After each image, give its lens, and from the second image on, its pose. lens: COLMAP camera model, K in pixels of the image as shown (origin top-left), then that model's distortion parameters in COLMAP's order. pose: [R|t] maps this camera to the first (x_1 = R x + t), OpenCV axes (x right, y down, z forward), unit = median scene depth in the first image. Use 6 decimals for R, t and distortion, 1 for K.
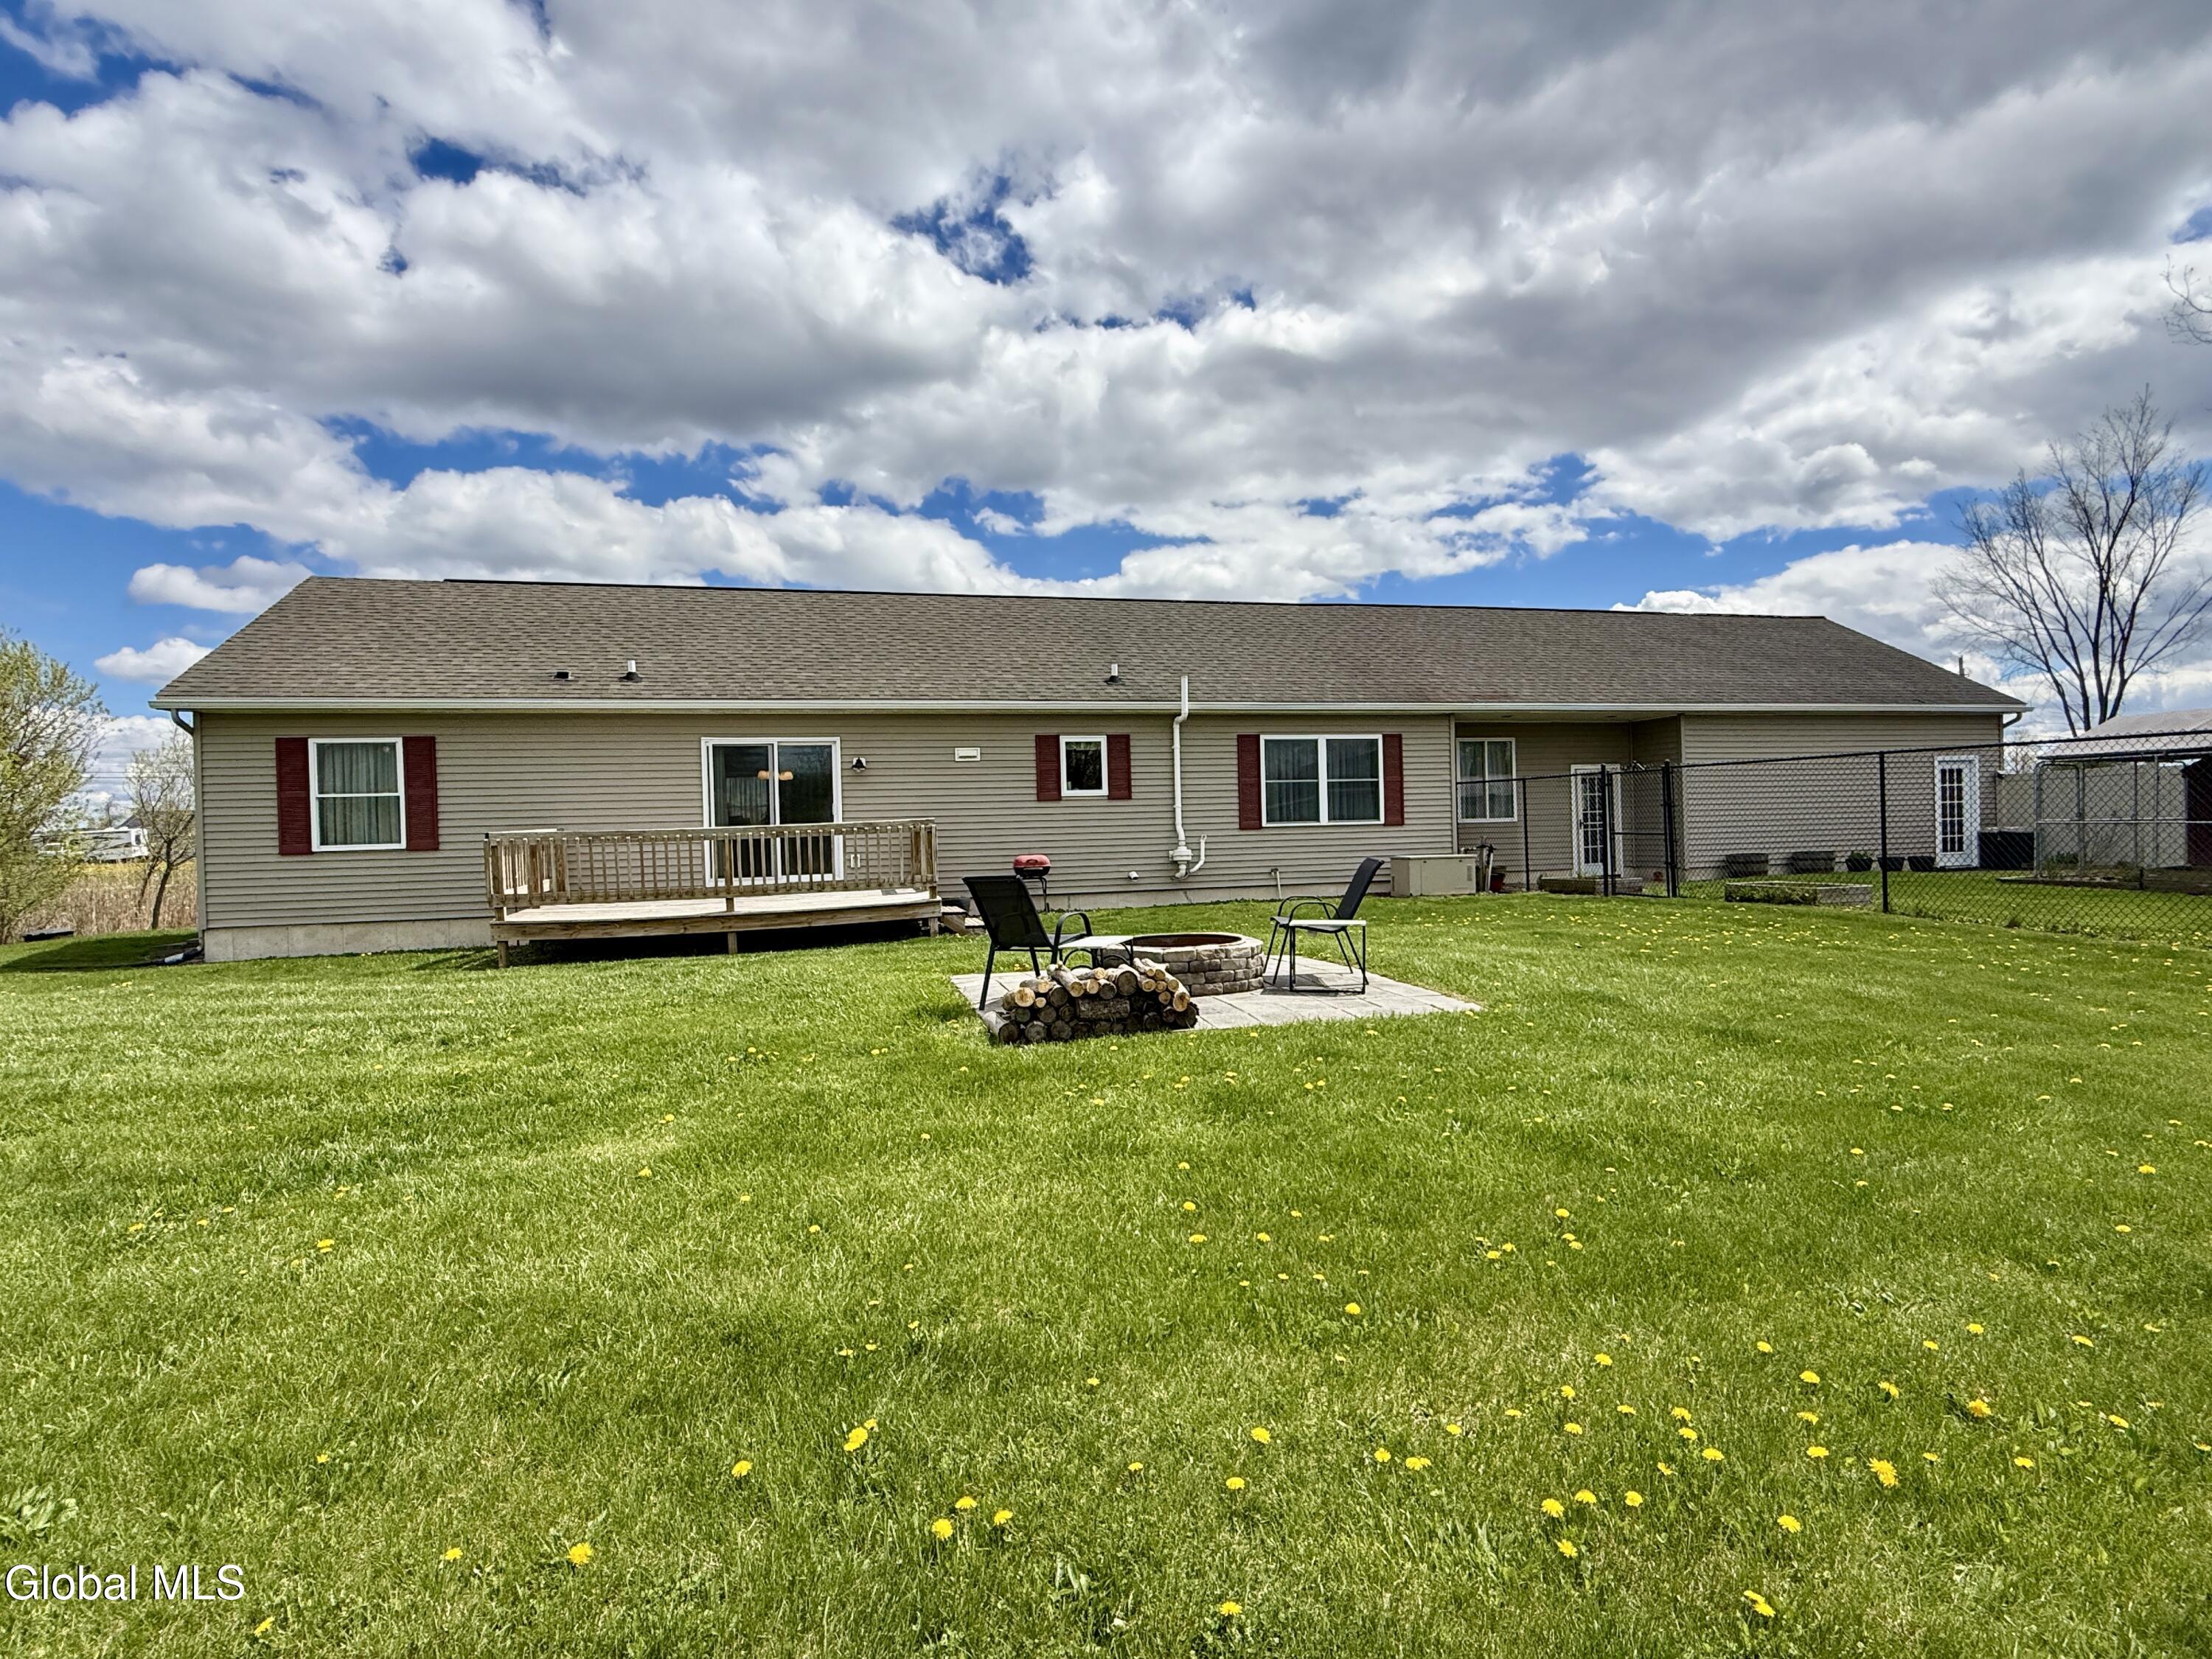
lens RADIAL K [[1111.9, 0, 1095.6], [0, 1111.9, 838.4], [0, 0, 1]] dist [0.002441, -0.001367]
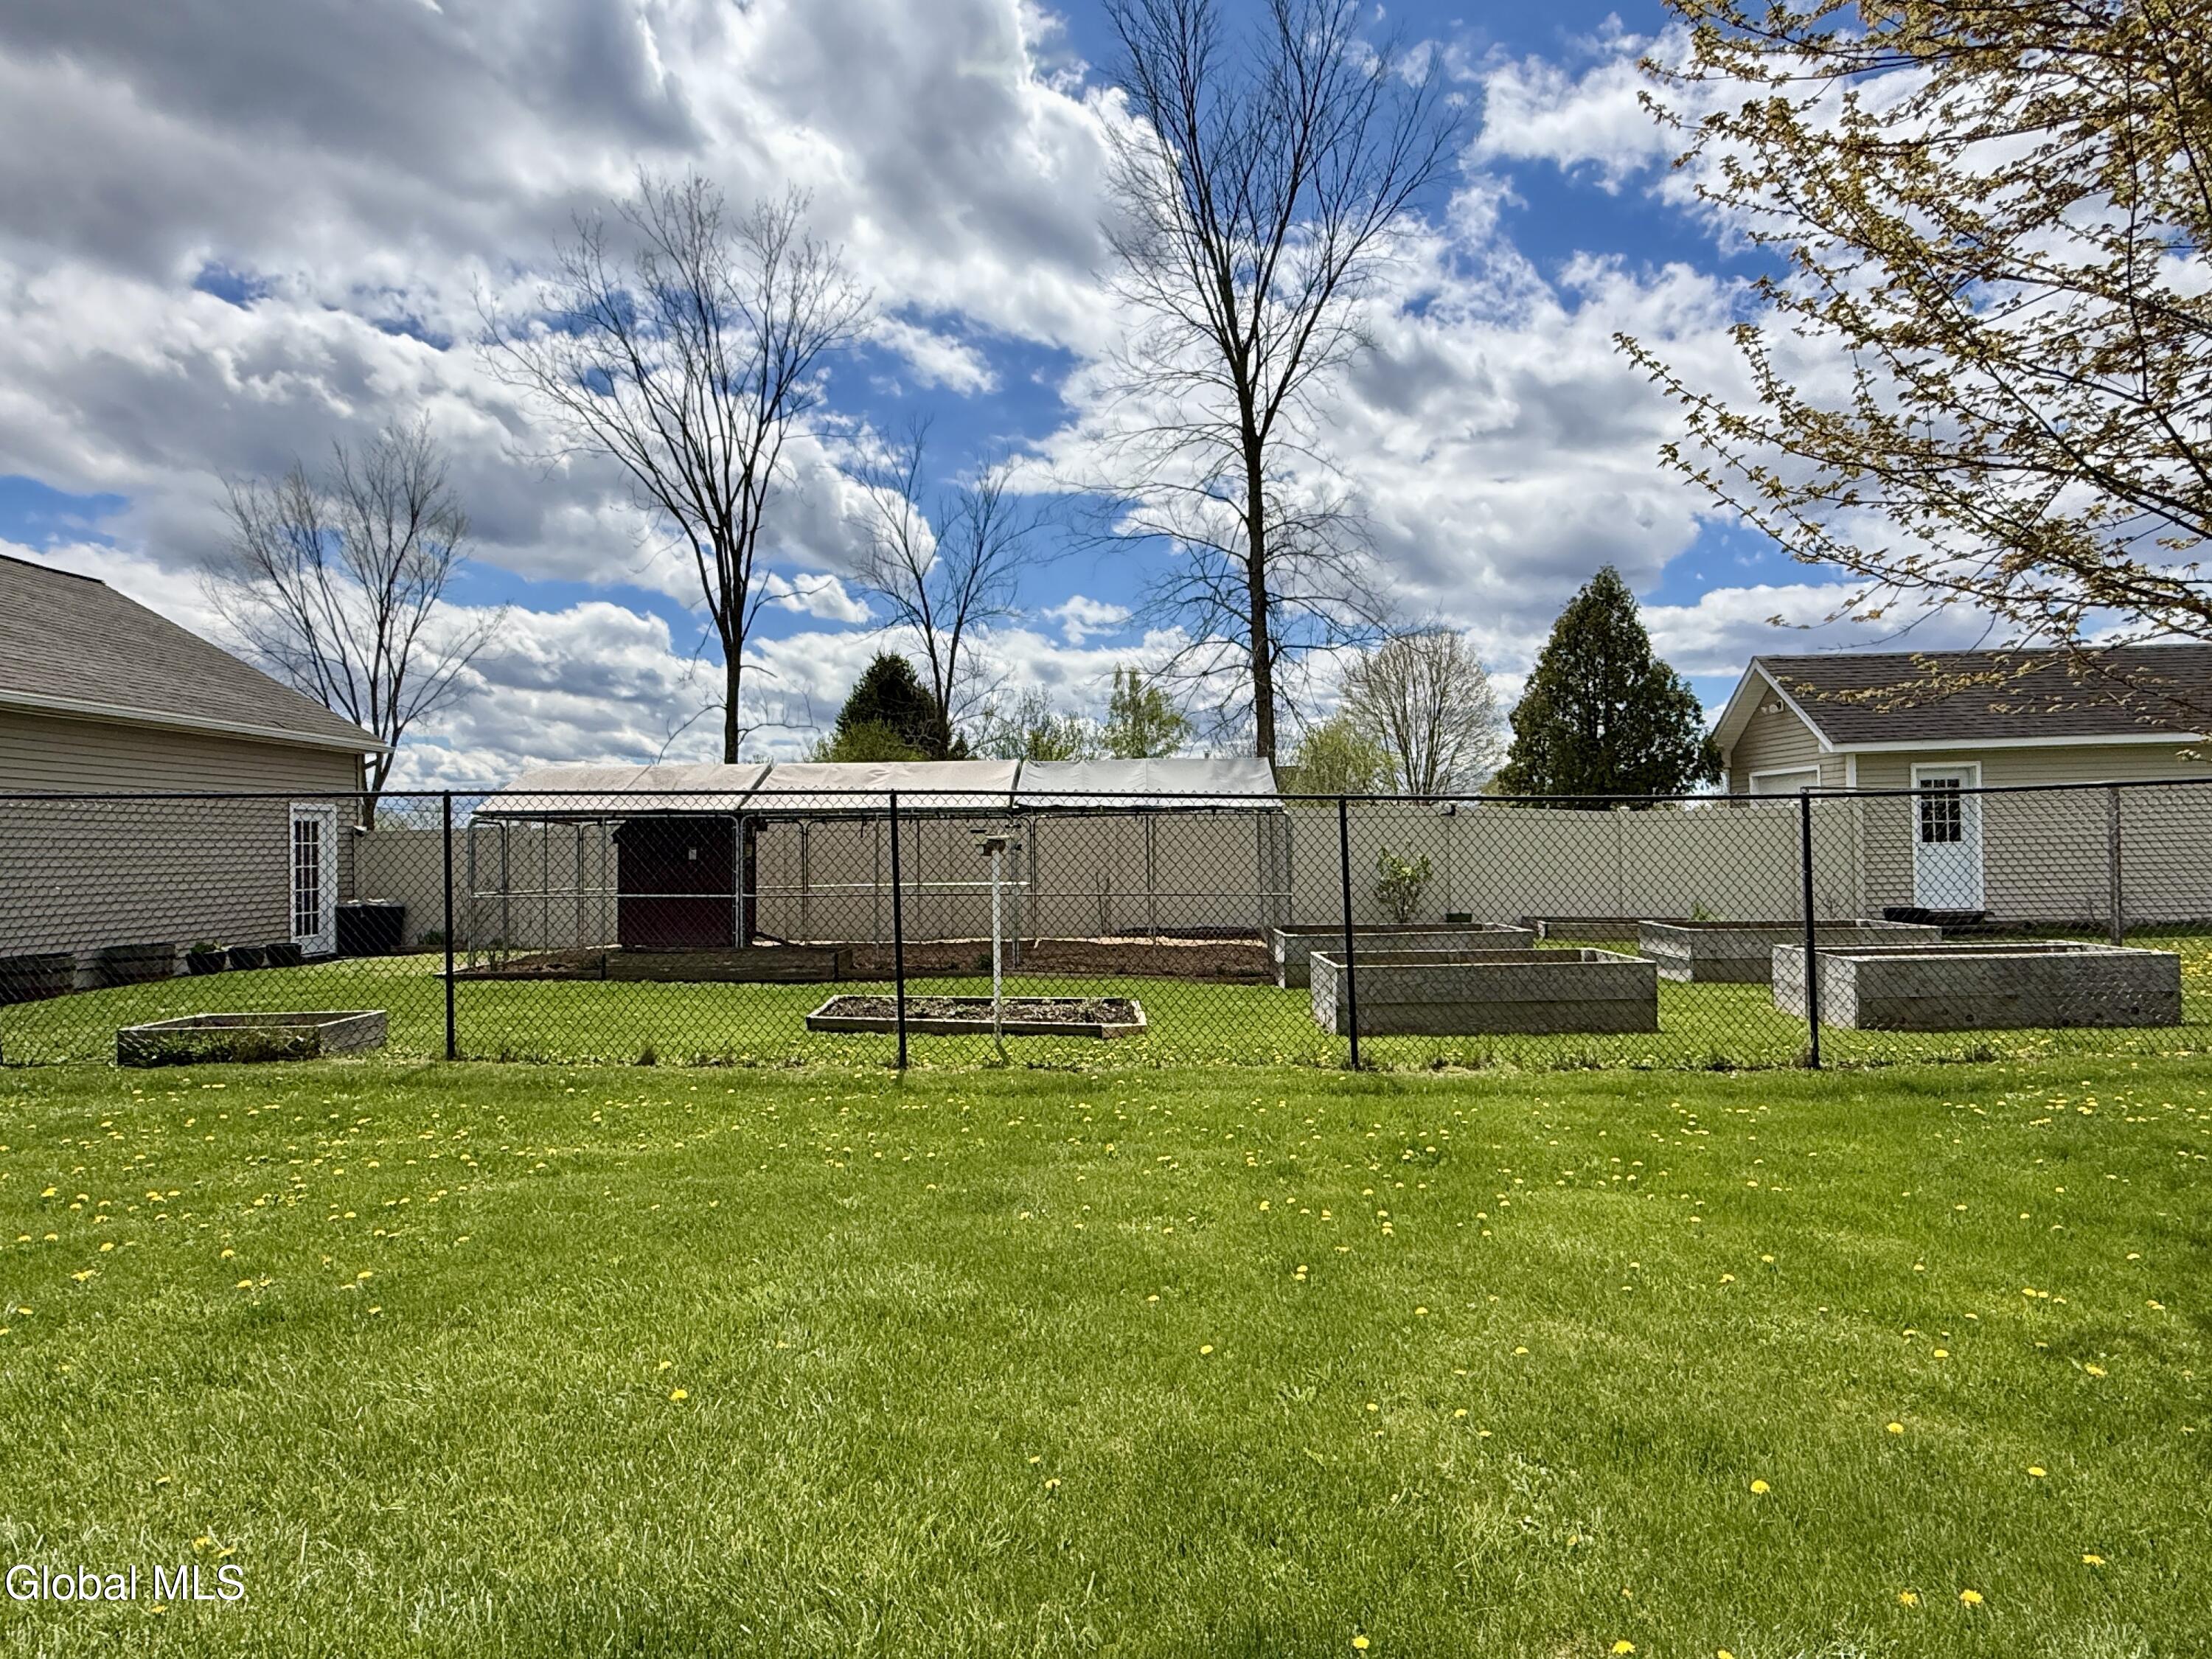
lens RADIAL K [[1347.5, 0, 1089.1], [0, 1347.5, 809.0], [0, 0, 1]] dist [-0.000783, 0.000424]
pose [[0.275908, 0.047808, 0.959994, 0.057624], [0.017898, 0.998334, -0.054861, -0.012514], [-0.961017, 0.032318, 0.274593, 0.260061]]
